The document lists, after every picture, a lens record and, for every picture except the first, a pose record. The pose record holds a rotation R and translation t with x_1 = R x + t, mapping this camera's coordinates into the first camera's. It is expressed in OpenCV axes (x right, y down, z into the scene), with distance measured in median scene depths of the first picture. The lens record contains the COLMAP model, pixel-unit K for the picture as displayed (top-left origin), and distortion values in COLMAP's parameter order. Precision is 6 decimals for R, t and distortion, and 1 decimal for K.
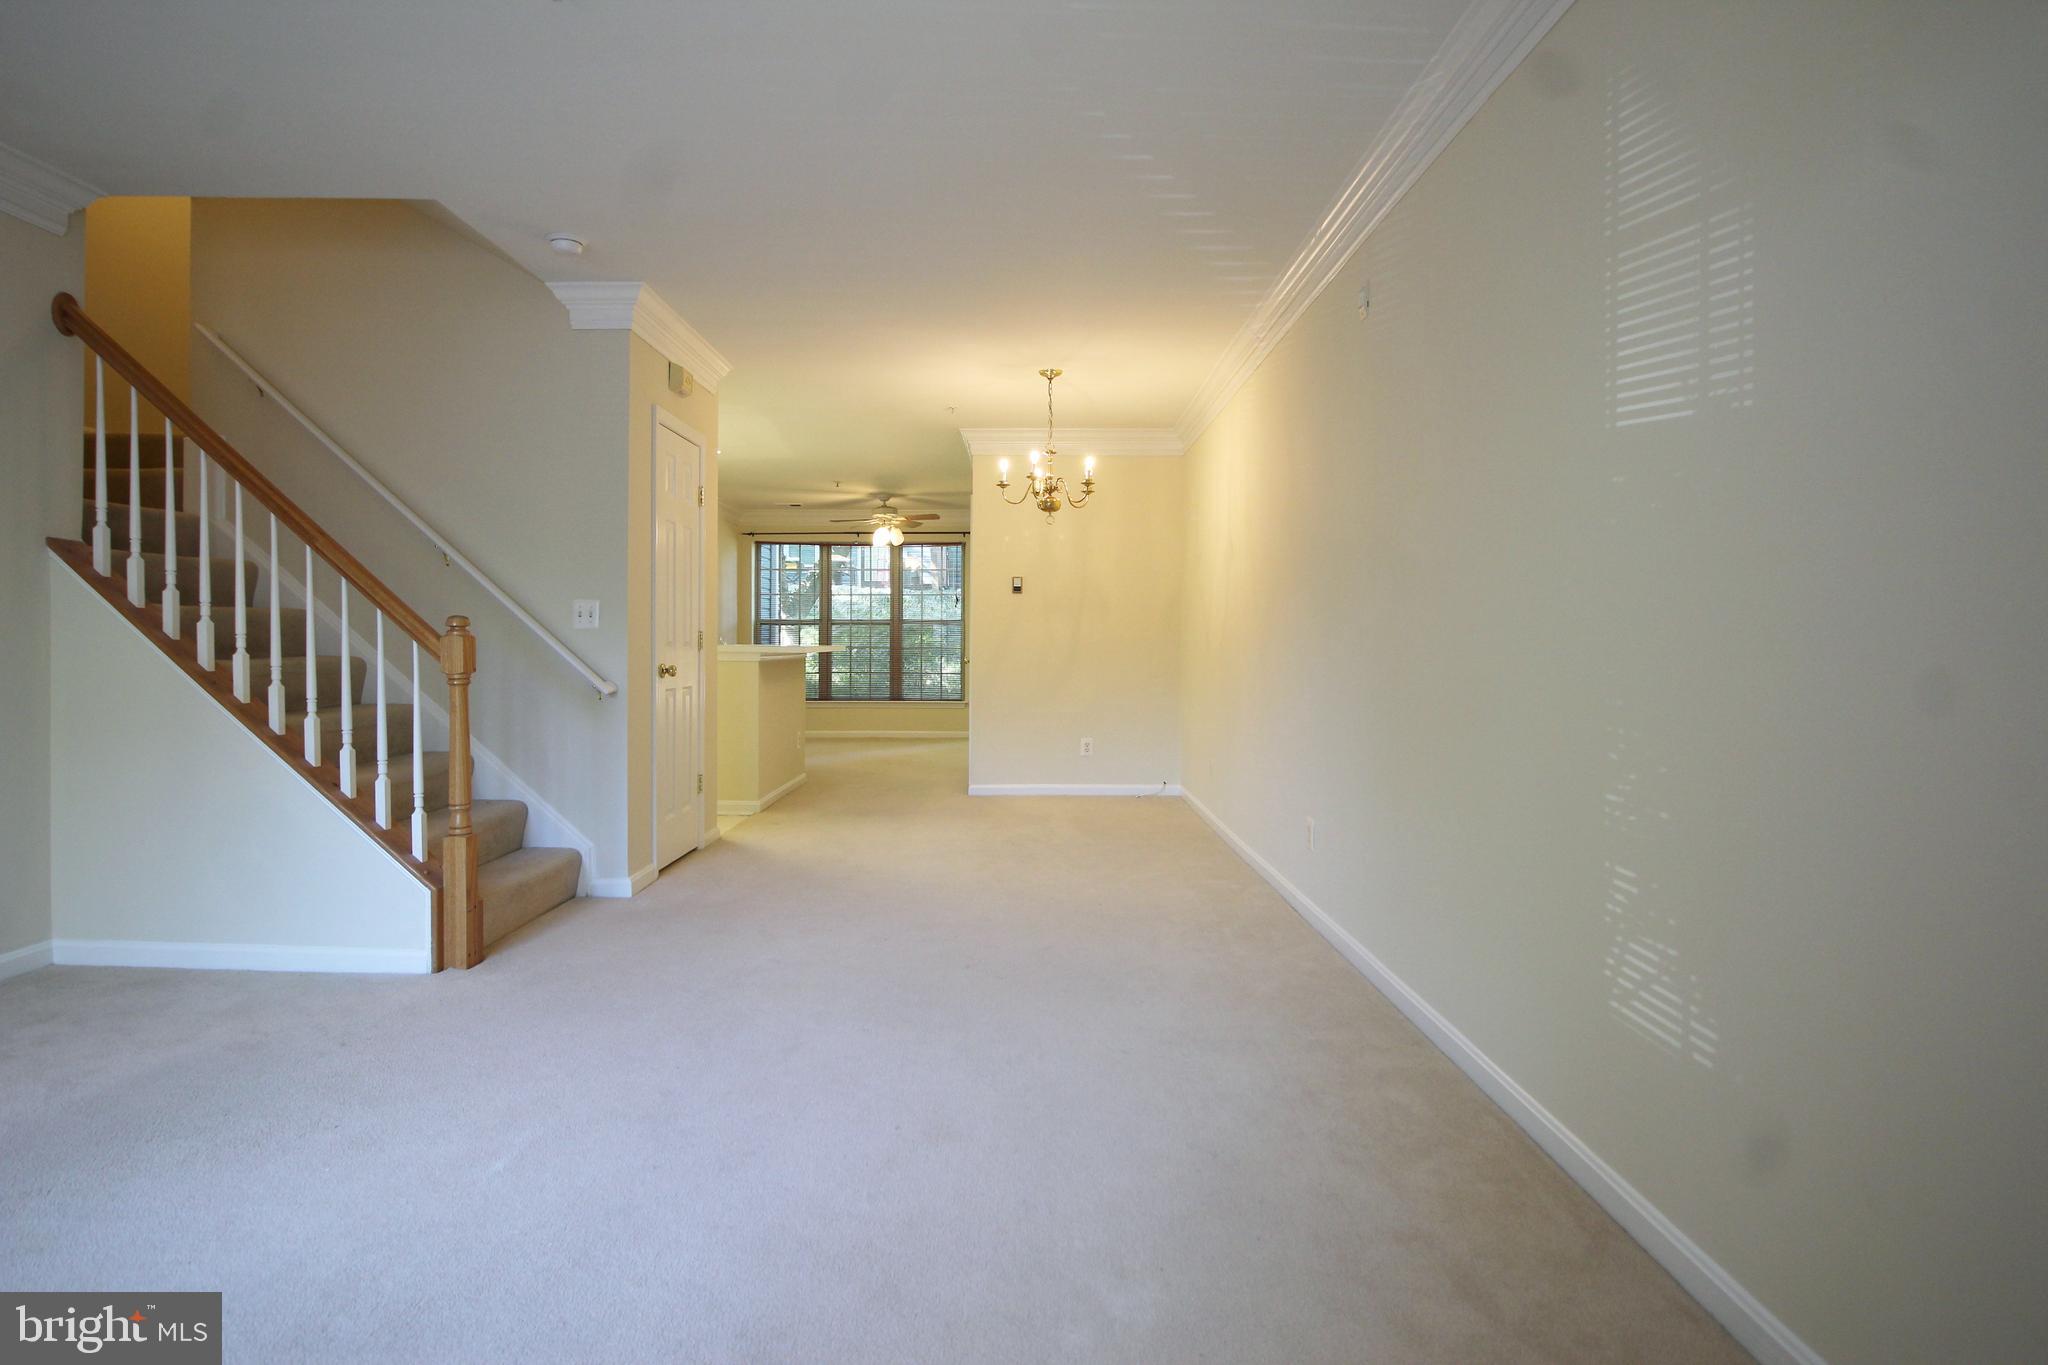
lens RADIAL K [[1078.8, 0, 1074.0], [0, 1078.8, 654.9], [0, 0, 1]] dist [-0.000729, -0.000635]
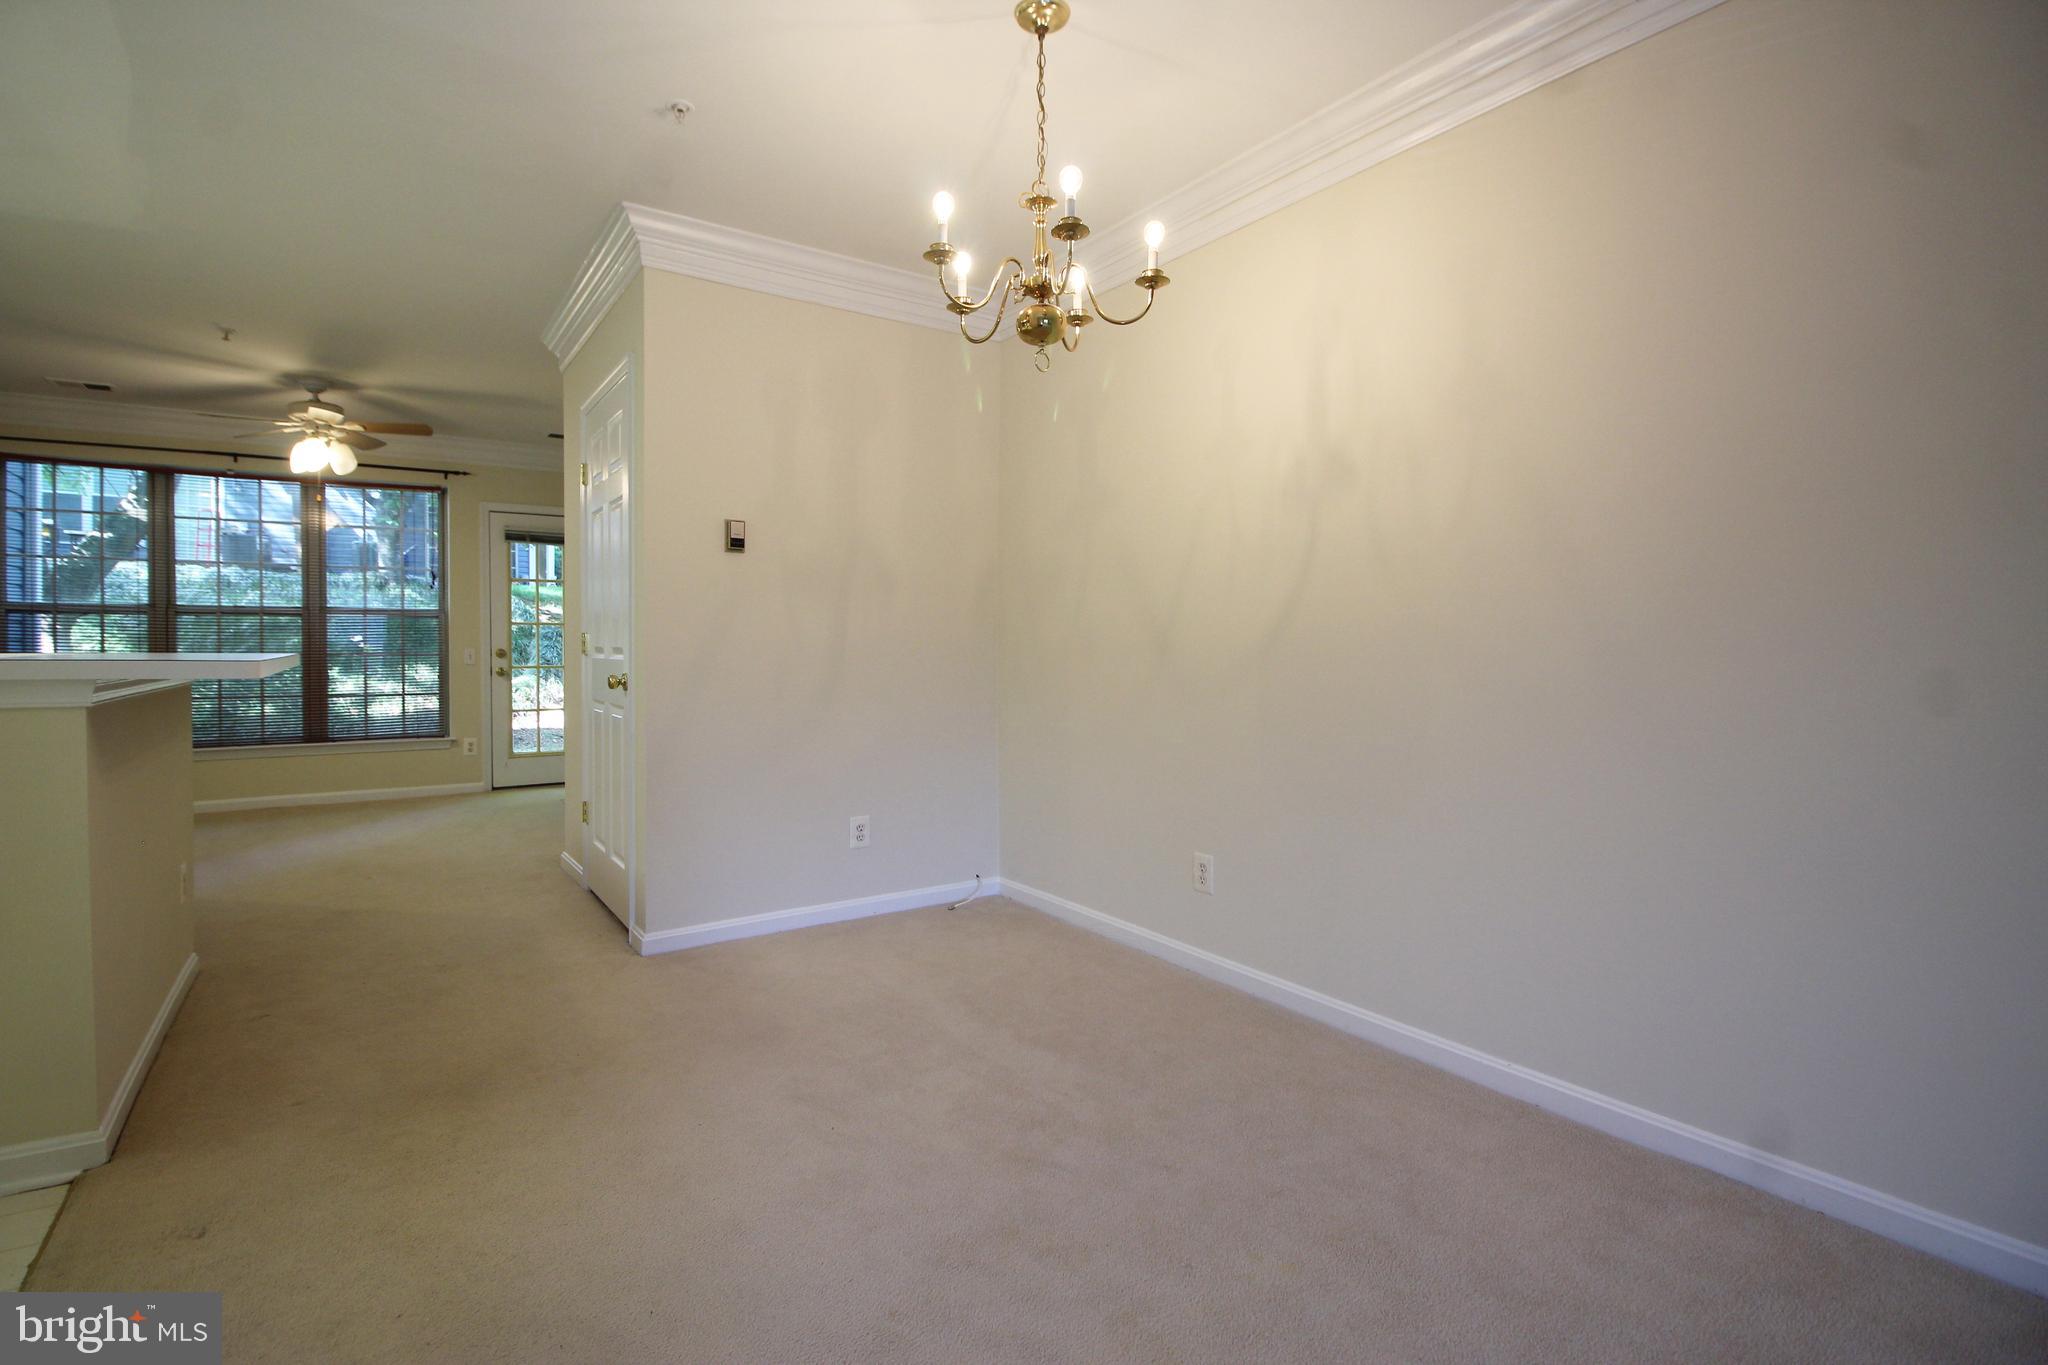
lens RADIAL K [[964.4, 0, 1042.9], [0, 964.4, 664.3], [0, 0, 1]] dist [-0.000582, -0.012186]
pose [[0.841236, -0.012300, 0.540527, -0.125914], [0.007097, 0.999906, 0.011708, -0.005031], [-0.540621, -0.006013, 0.841245, 0.370406]]
